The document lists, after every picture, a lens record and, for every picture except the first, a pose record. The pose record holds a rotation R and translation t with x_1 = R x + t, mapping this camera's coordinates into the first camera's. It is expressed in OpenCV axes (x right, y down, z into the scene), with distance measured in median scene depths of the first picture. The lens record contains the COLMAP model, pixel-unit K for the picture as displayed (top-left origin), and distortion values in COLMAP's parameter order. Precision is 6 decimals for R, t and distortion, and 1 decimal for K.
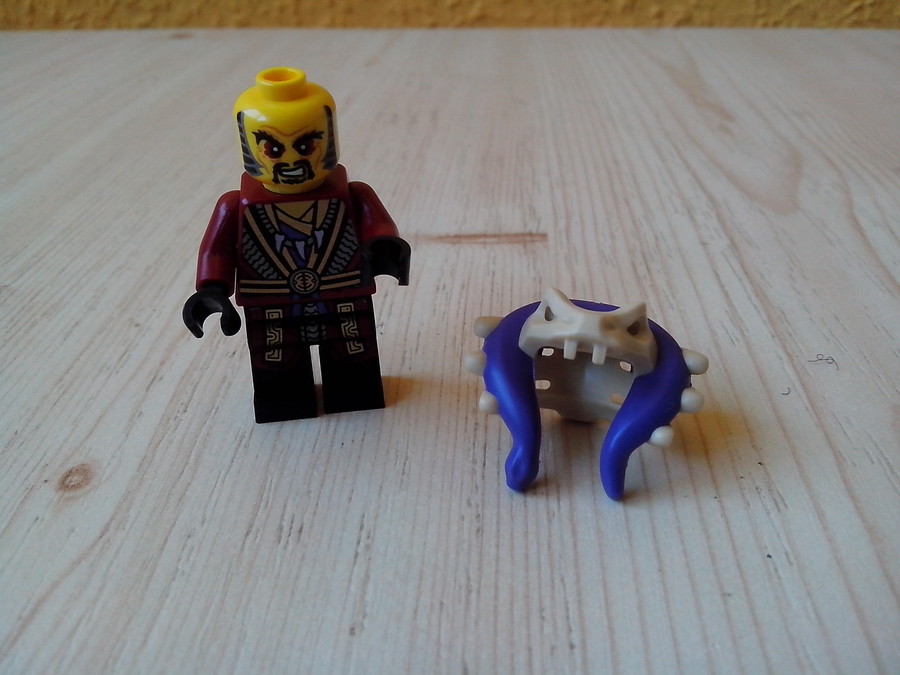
lens RADIAL K [[874.8, 0, 450.4], [0, 874.8, 337.0], [0, 0, 1]] dist [0.070391, -0.215829]
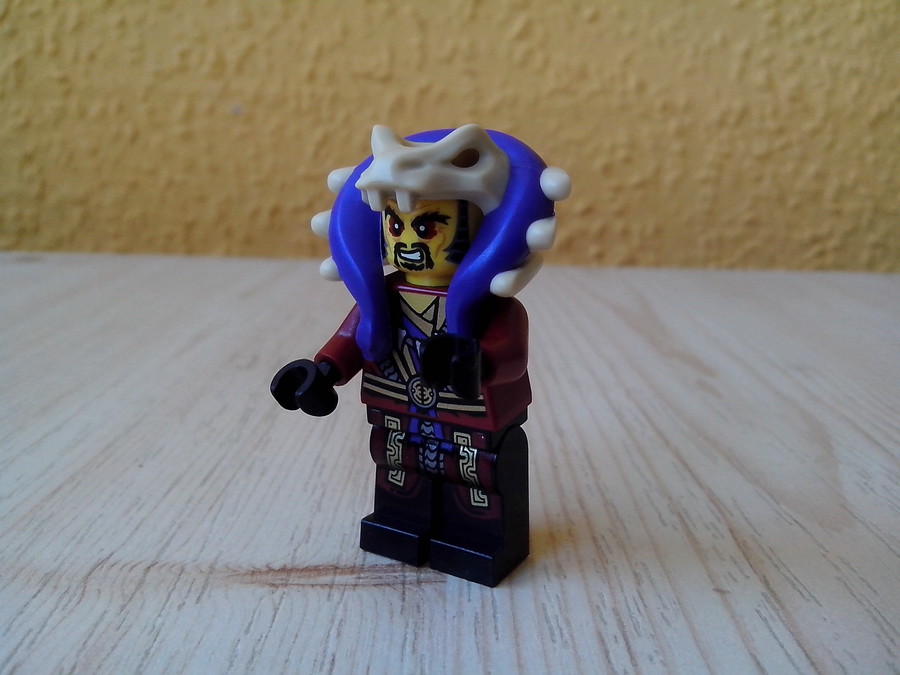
lens RADIAL K [[898.0, 0, 451.2], [0, 898.0, 318.8], [0, 0, 1]] dist [0.060954, -0.245438]
pose [[0.997464, 0.024572, 0.066799, 0.081538], [-0.004213, 0.957255, -0.289213, -0.117510], [-0.071050, 0.288199, 0.954931, 0.457915]]
